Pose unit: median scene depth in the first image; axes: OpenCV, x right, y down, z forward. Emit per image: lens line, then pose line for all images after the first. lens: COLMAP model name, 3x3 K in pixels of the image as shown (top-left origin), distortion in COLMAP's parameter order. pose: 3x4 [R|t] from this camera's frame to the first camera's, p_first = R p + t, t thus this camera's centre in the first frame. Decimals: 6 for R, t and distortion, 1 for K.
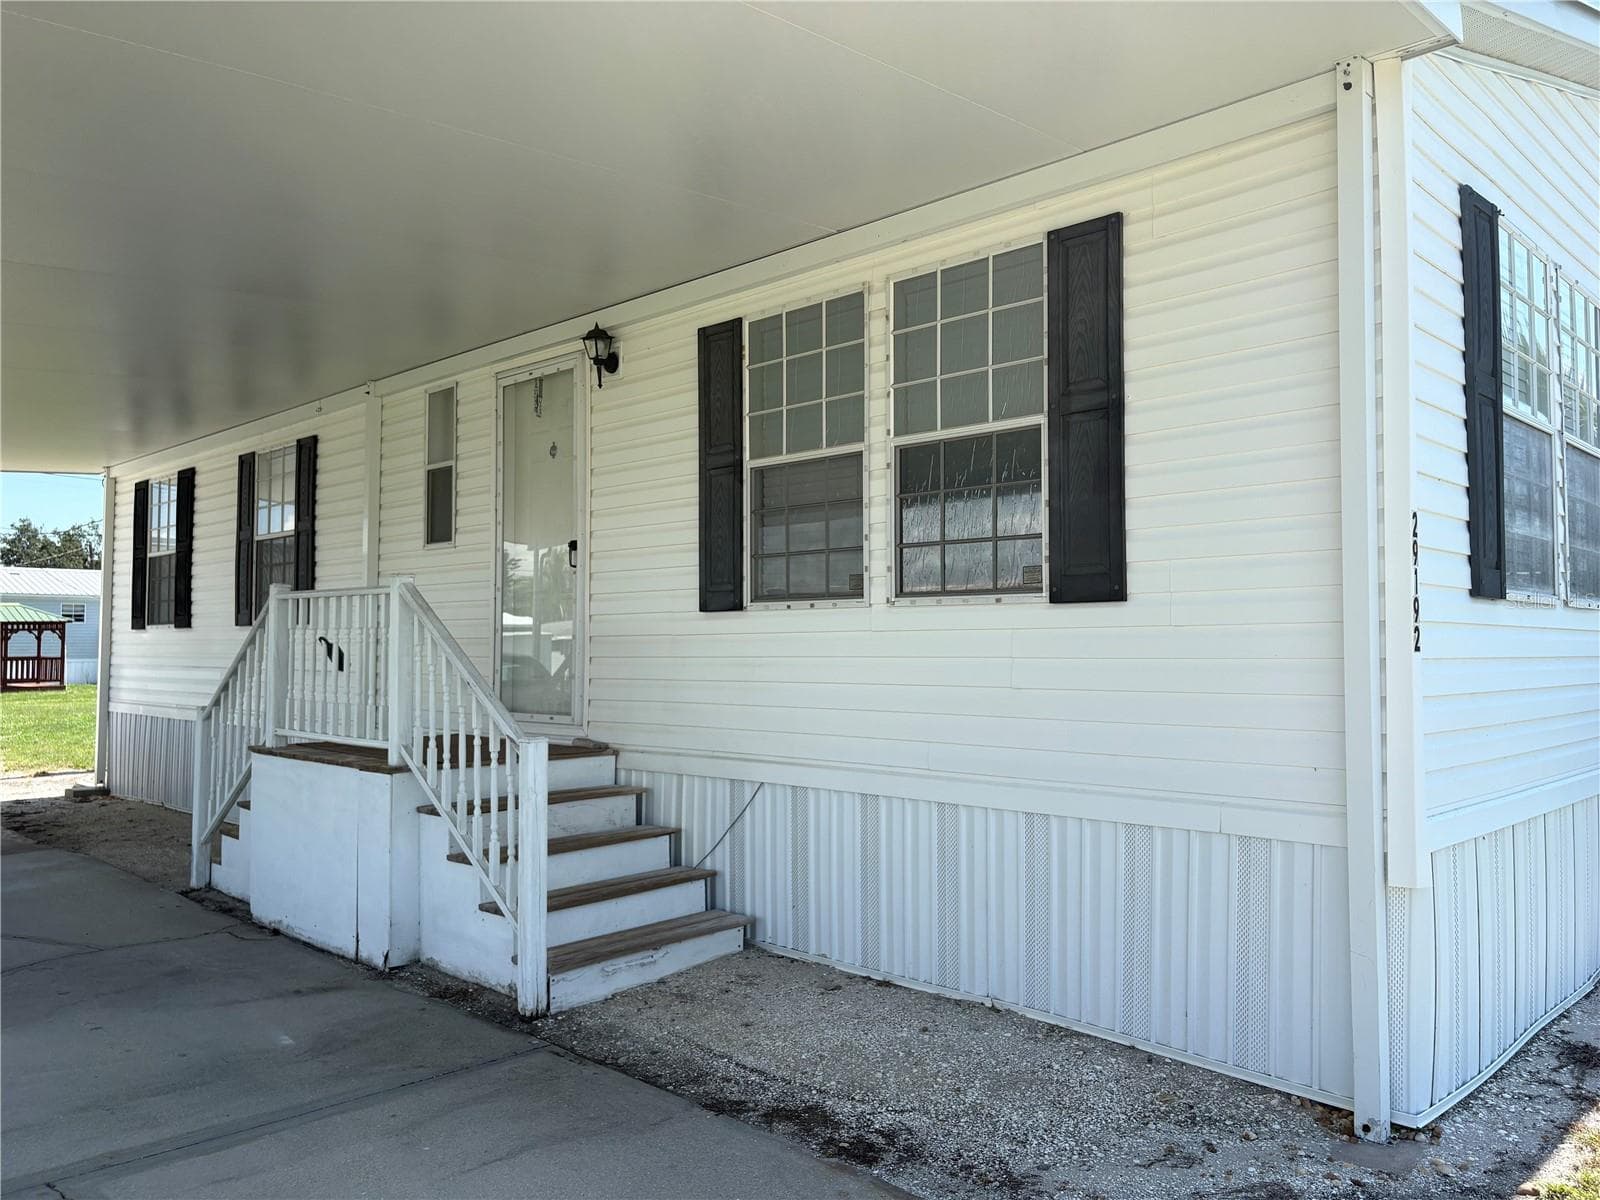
lens RADIAL K [[1208.1, 0, 801.0], [0, 1208.1, 637.9], [0, 0, 1]] dist [0.051425, -0.000873]
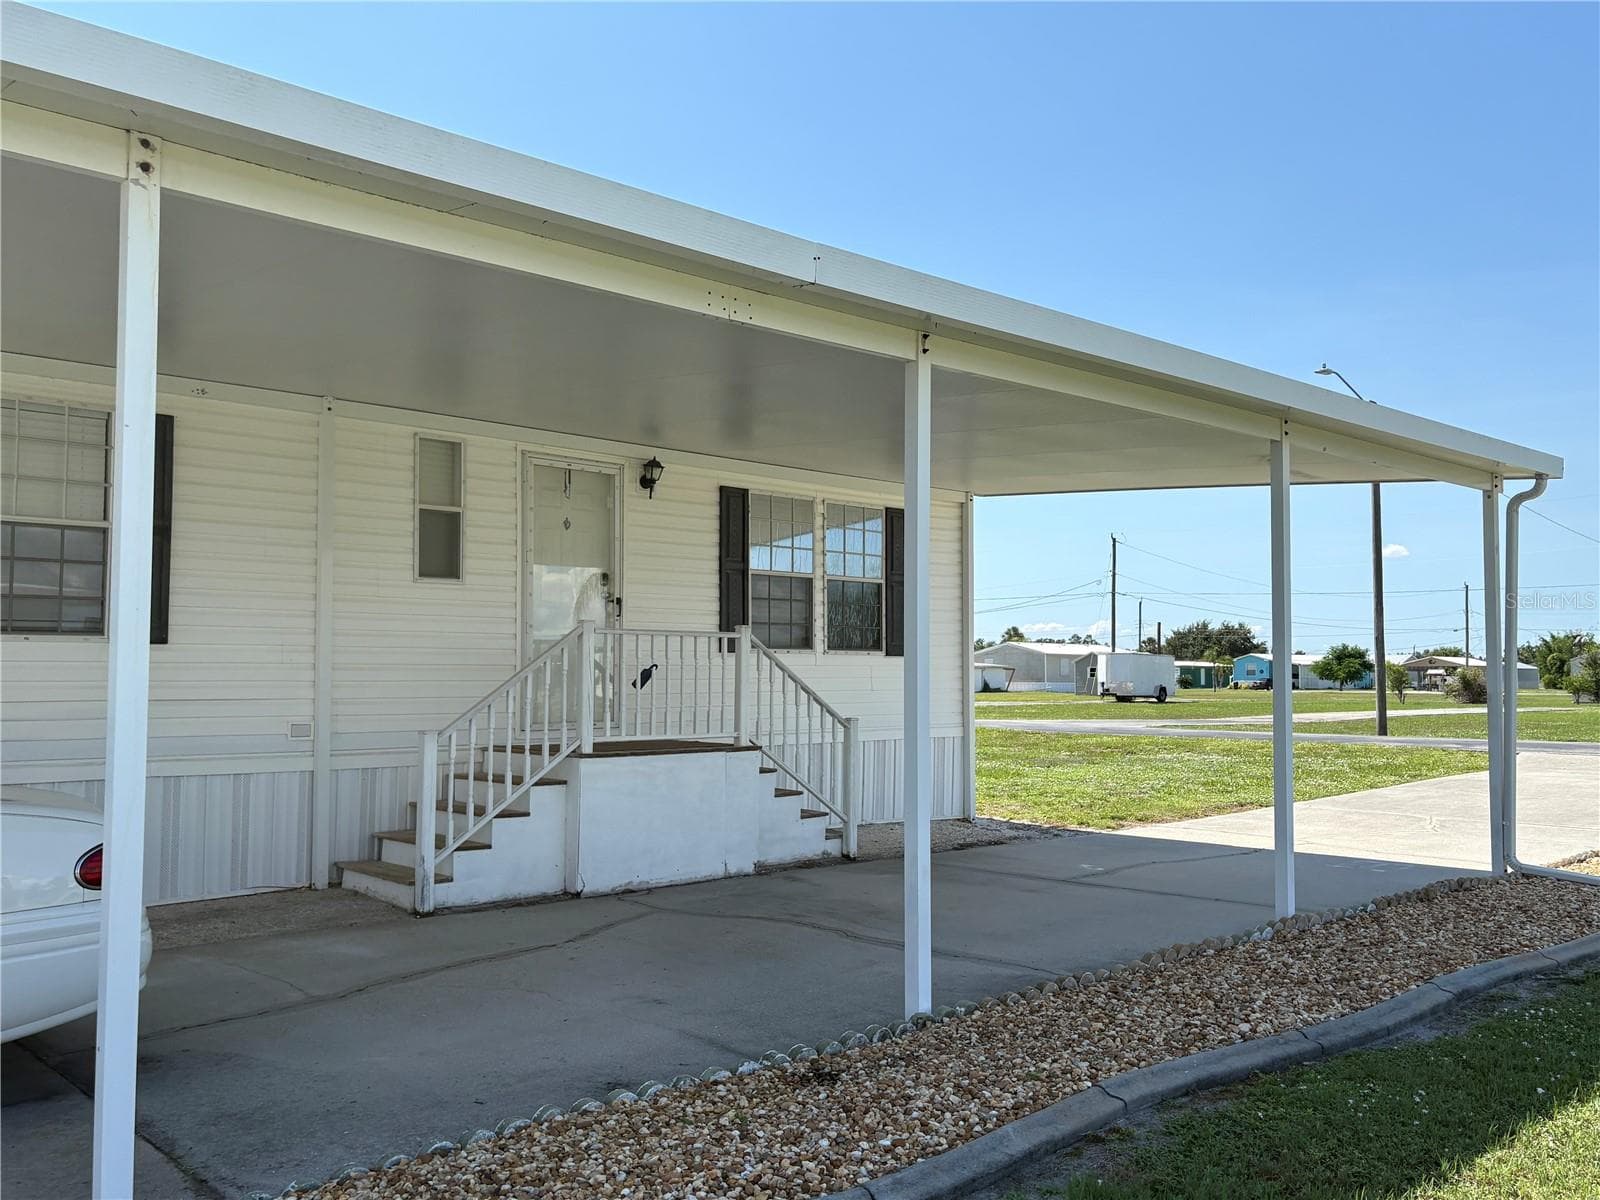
lens RADIAL K [[1208.1, 0, 801.0], [0, 1208.1, 637.9], [0, 0, 1]] dist [0.051425, -0.000873]
pose [[0.115293, 0.031301, 0.992838, -1.660359], [-0.011455, 0.999479, -0.030180, 0.008214], [-0.993265, -0.007893, 0.115591, 0.658185]]
